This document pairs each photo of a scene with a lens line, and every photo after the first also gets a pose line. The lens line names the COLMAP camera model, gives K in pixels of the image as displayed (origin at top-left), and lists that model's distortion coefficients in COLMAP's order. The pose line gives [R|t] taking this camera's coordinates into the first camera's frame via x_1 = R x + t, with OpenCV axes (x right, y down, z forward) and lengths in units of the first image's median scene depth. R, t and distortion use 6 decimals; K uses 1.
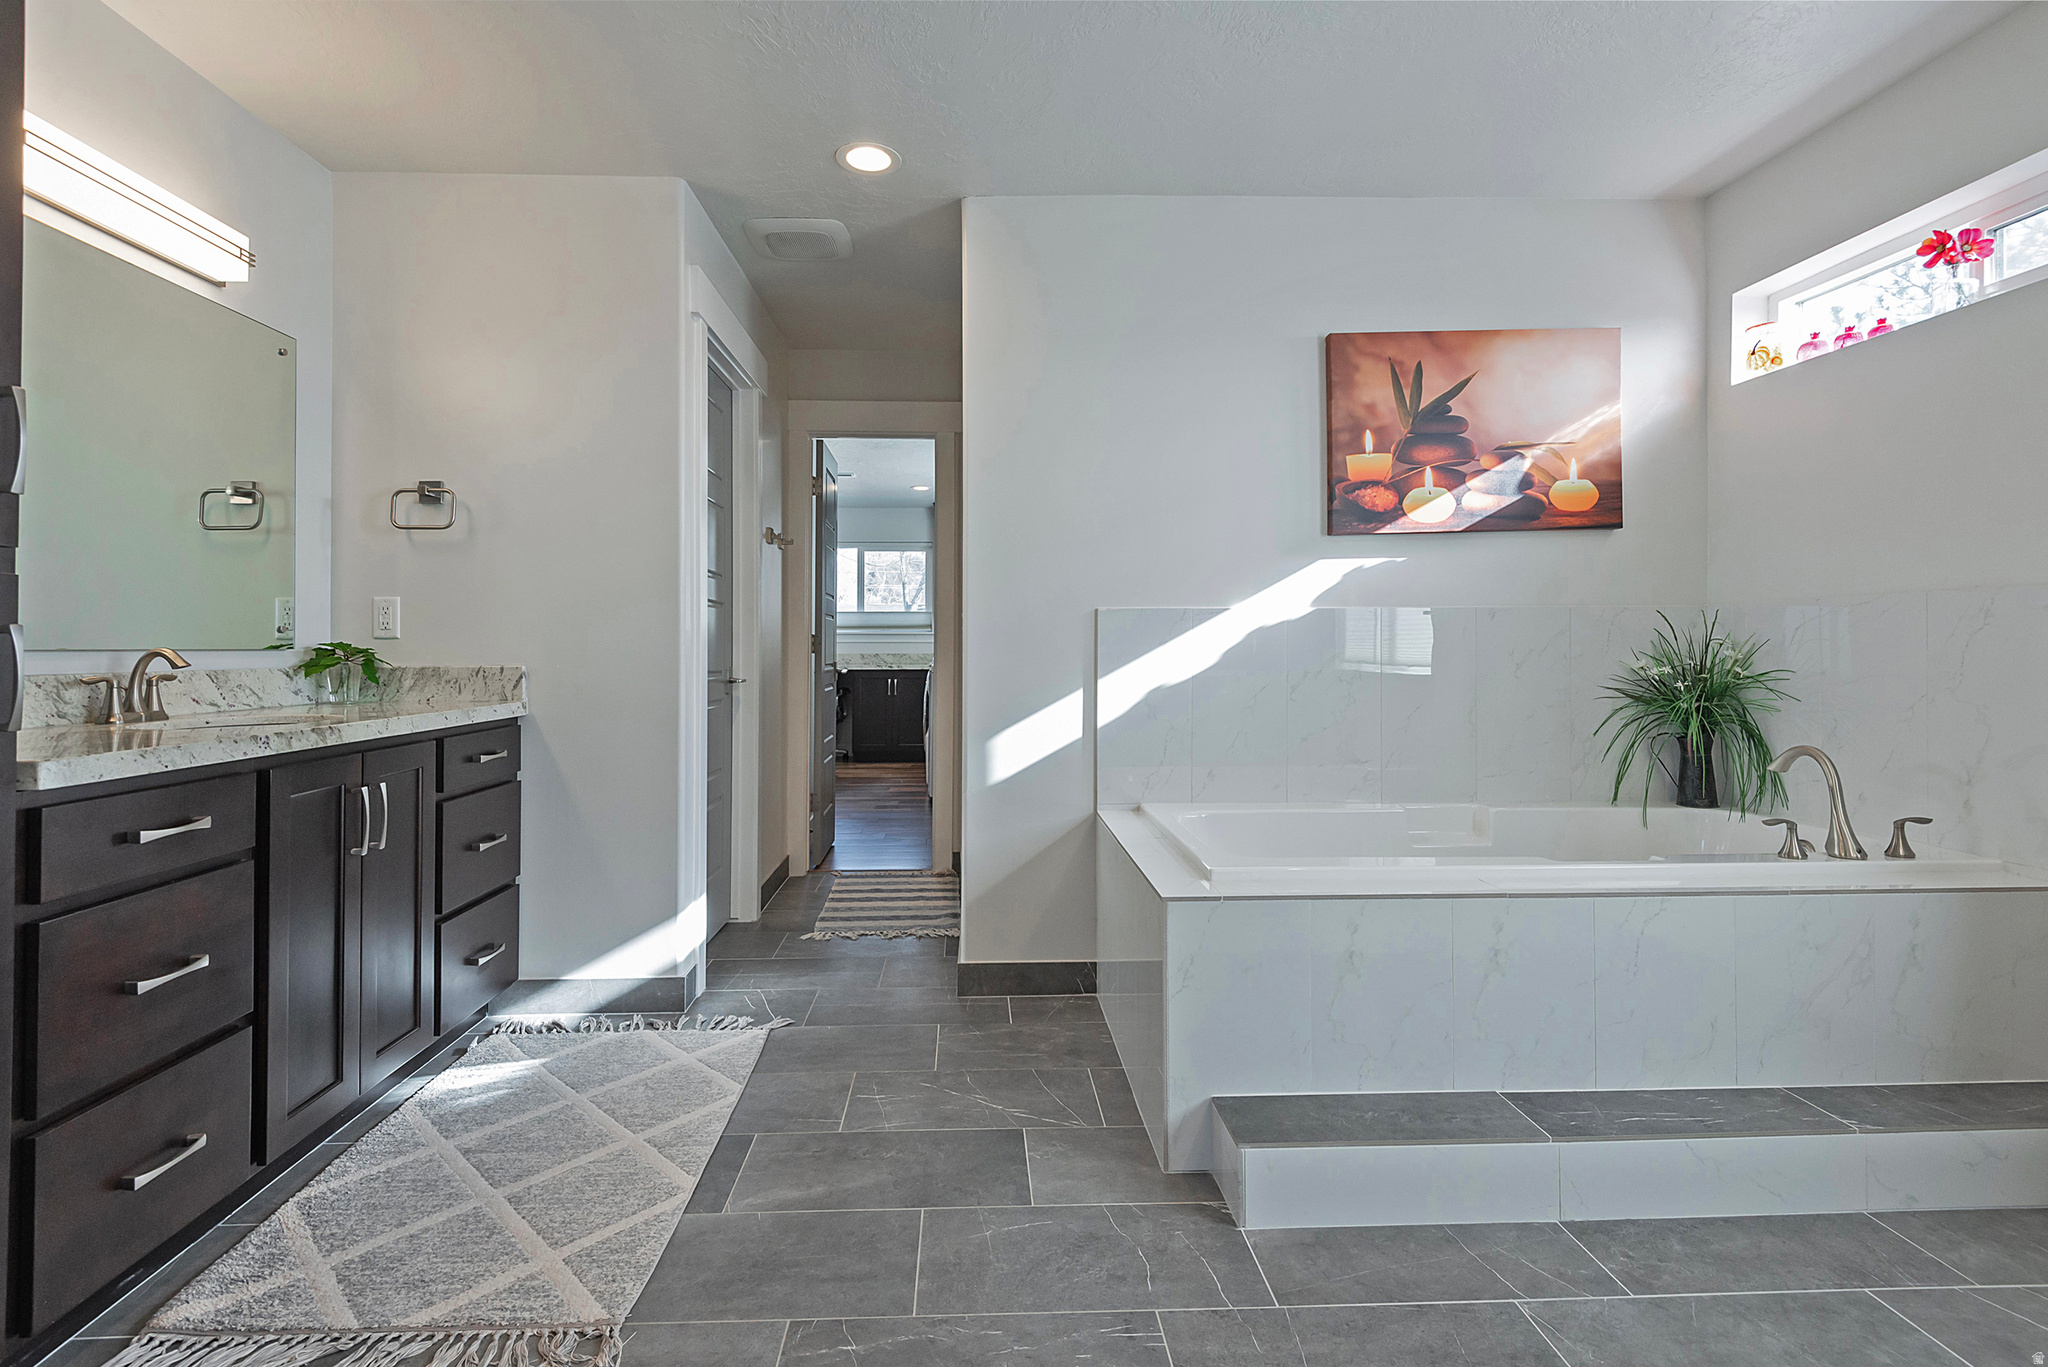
lens RADIAL K [[769.7, 0, 1024.0], [0, 769.7, 683.5], [0, 0, 1]] dist [0.000182, 0.000021]
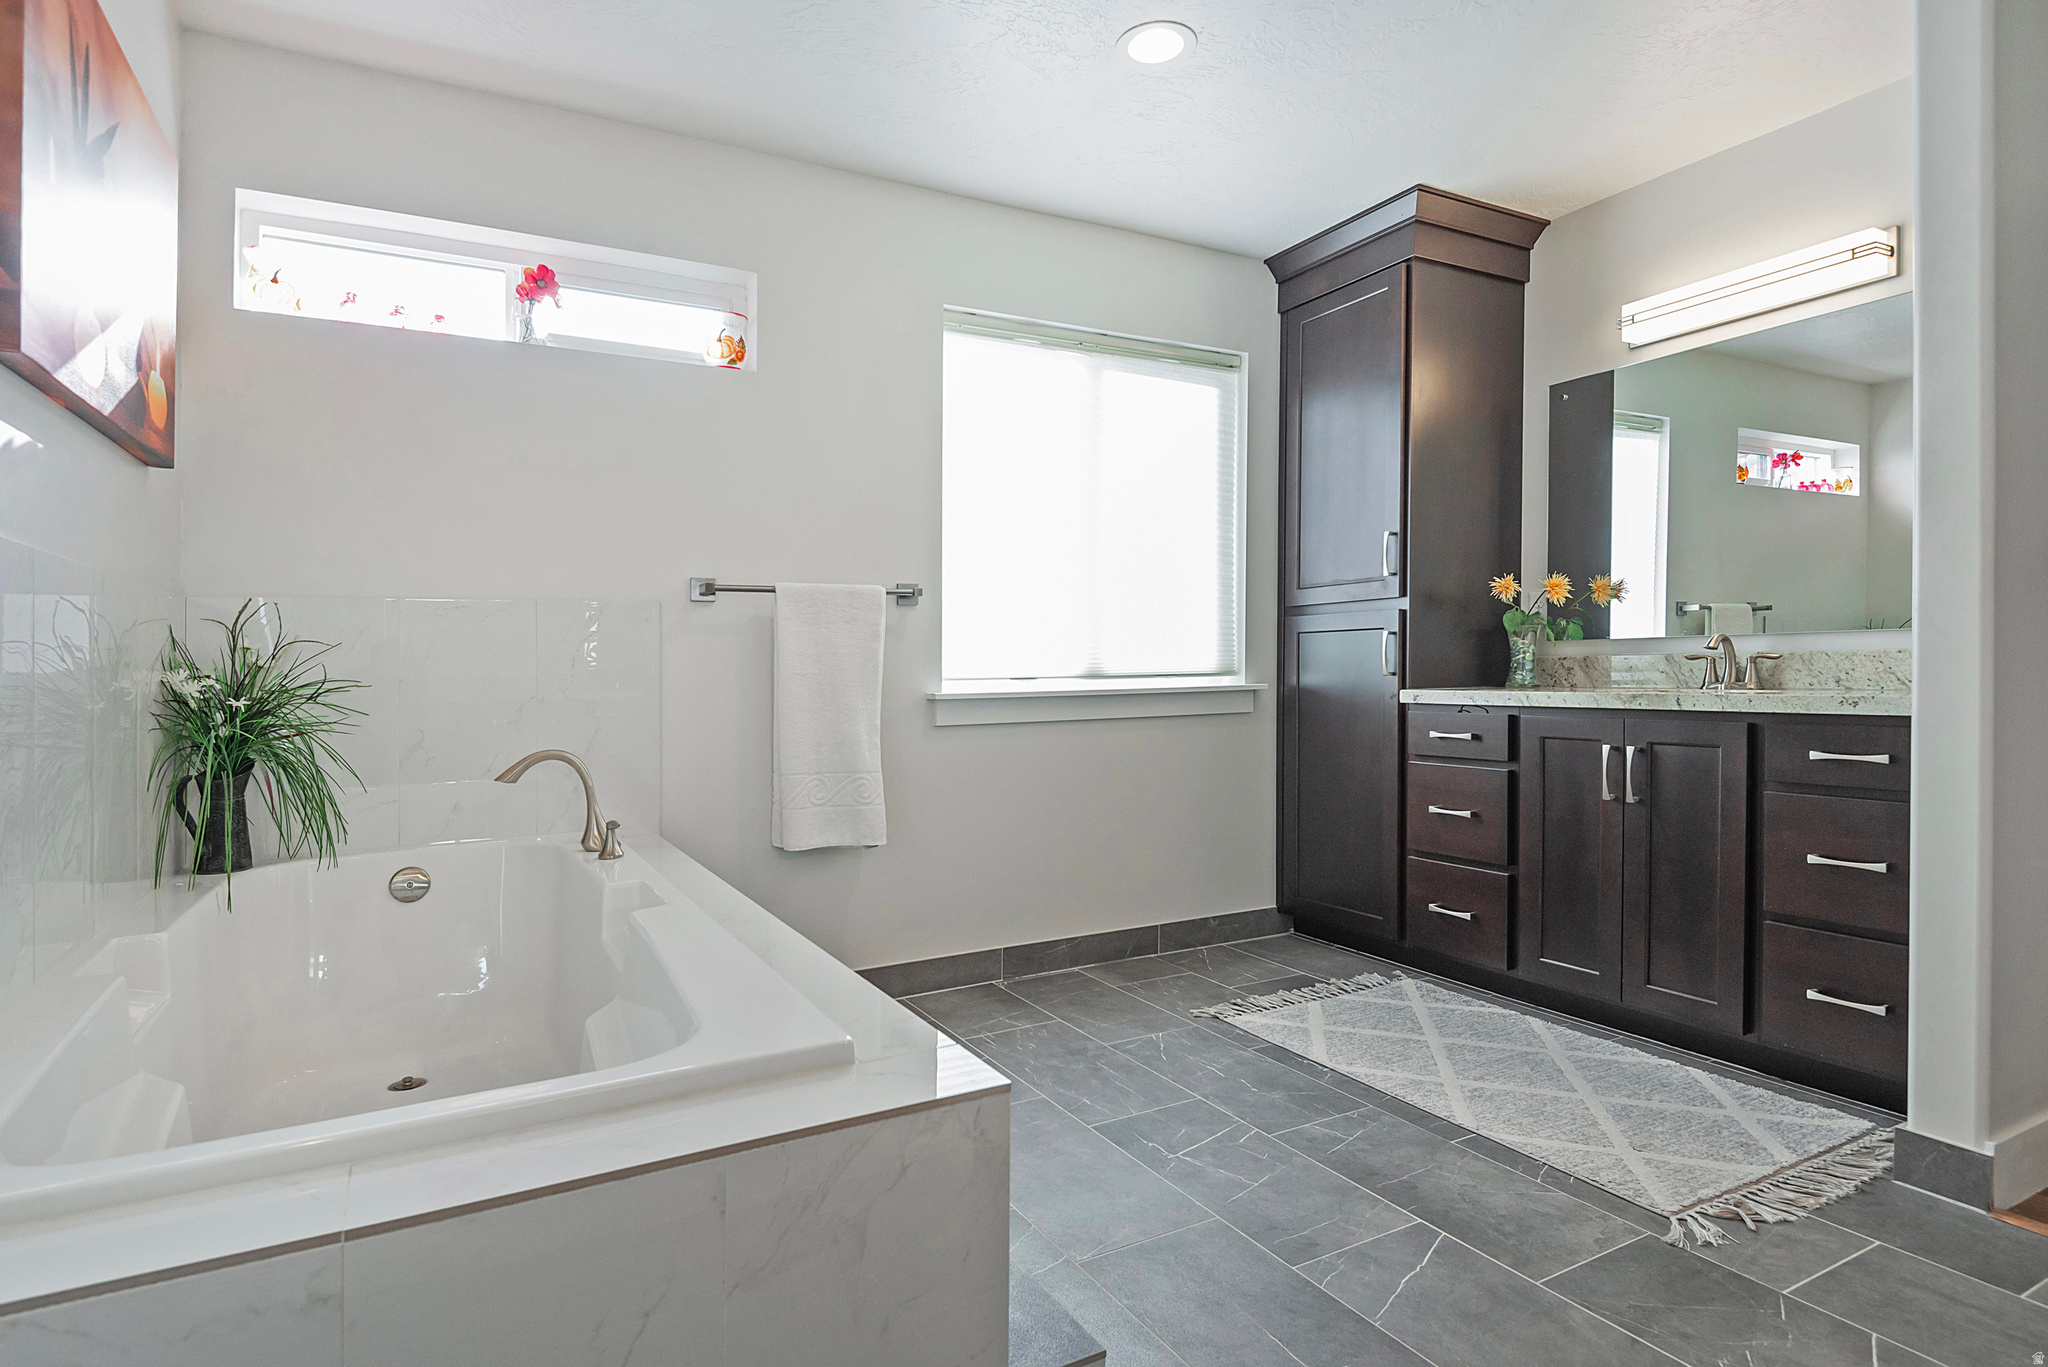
lens RADIAL K [[1081.7, 0, 1024.0], [0, 1081.7, 683.5], [0, 0, 1]] dist [0.000019, -0.000001]
pose [[-0.893372, 0.024305, -0.448659, 0.765949], [0.026918, 0.999637, 0.000553, 0.006802], [0.448510, -0.011583, -0.893703, 2.259398]]
